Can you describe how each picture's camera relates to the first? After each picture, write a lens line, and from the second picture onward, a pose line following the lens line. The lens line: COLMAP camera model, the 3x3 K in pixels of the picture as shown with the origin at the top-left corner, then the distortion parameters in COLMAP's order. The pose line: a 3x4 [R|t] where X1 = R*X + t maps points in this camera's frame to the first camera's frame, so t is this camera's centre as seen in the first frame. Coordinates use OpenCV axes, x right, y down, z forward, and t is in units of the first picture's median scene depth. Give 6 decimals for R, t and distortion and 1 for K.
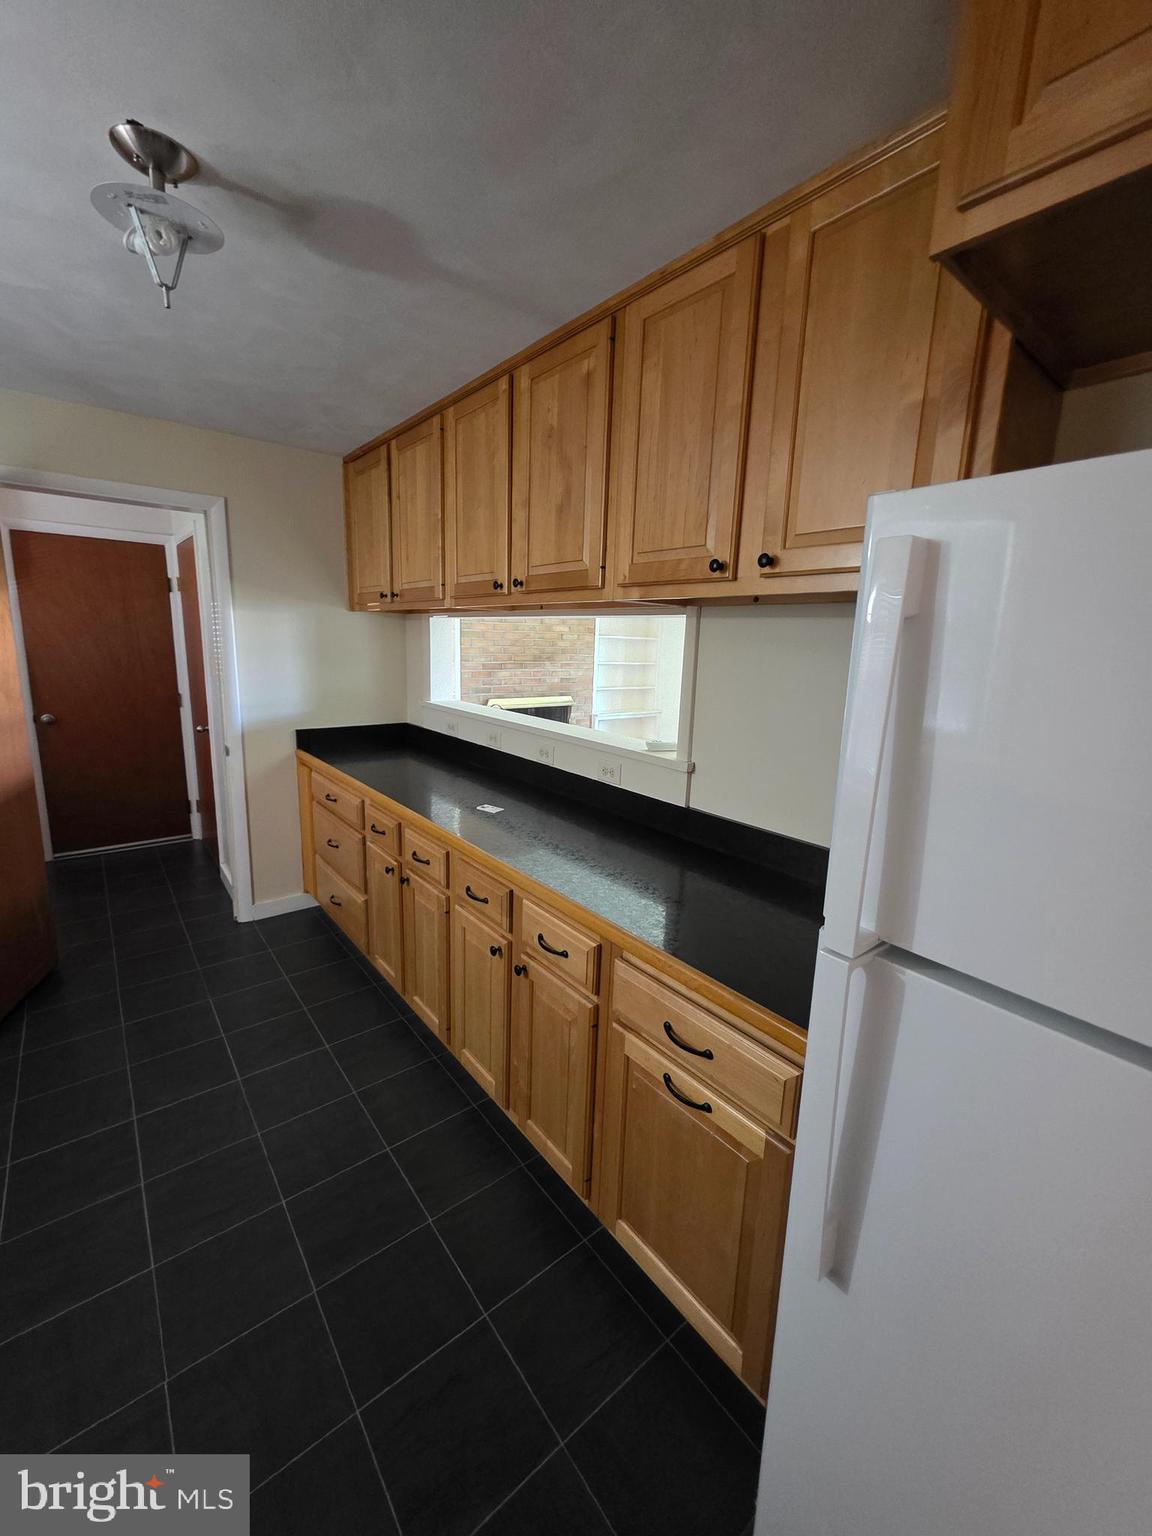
lens RADIAL K [[622.6, 0, 587.9], [0, 622.6, 759.8], [0, 0, 1]] dist [0.002771, 0.000378]
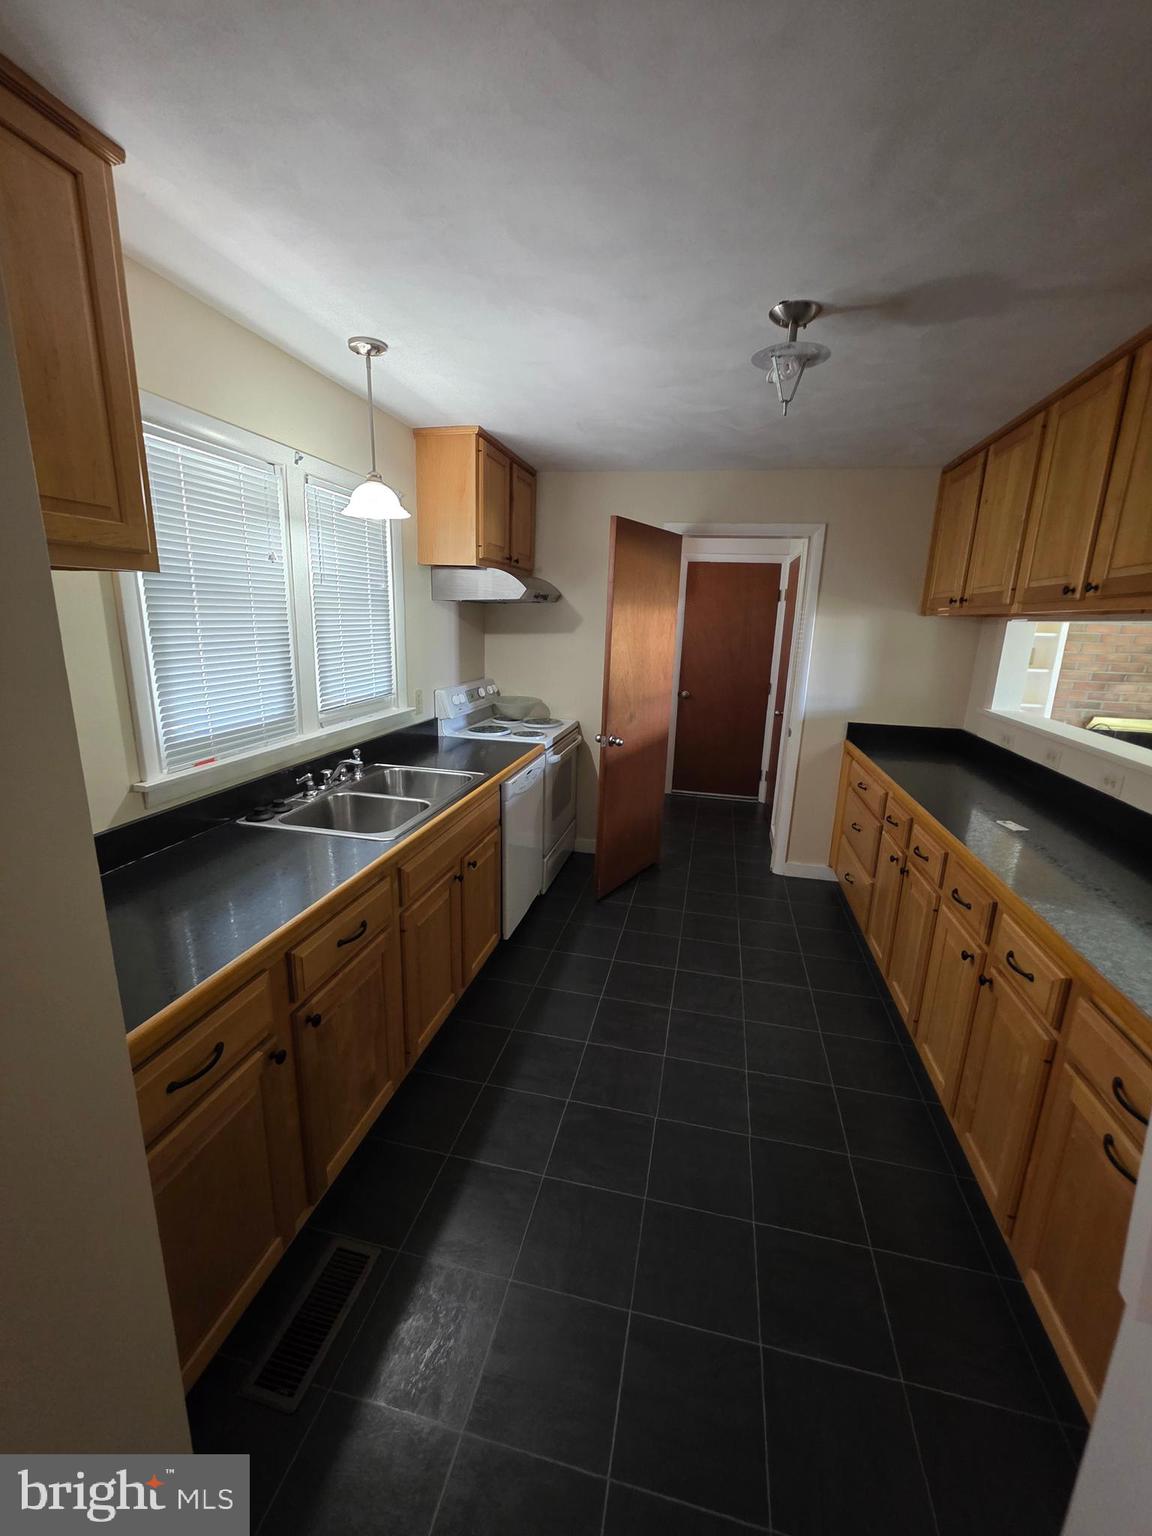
lens RADIAL K [[614.7, 0, 581.9], [0, 614.7, 759.3], [0, 0, 1]] dist [0.002634, -0.000631]
pose [[0.625056, 0.165192, -0.762900, 0.112296], [-0.162814, 0.983445, 0.079551, 0.009523], [0.763411, 0.074487, 0.641604, -0.094705]]
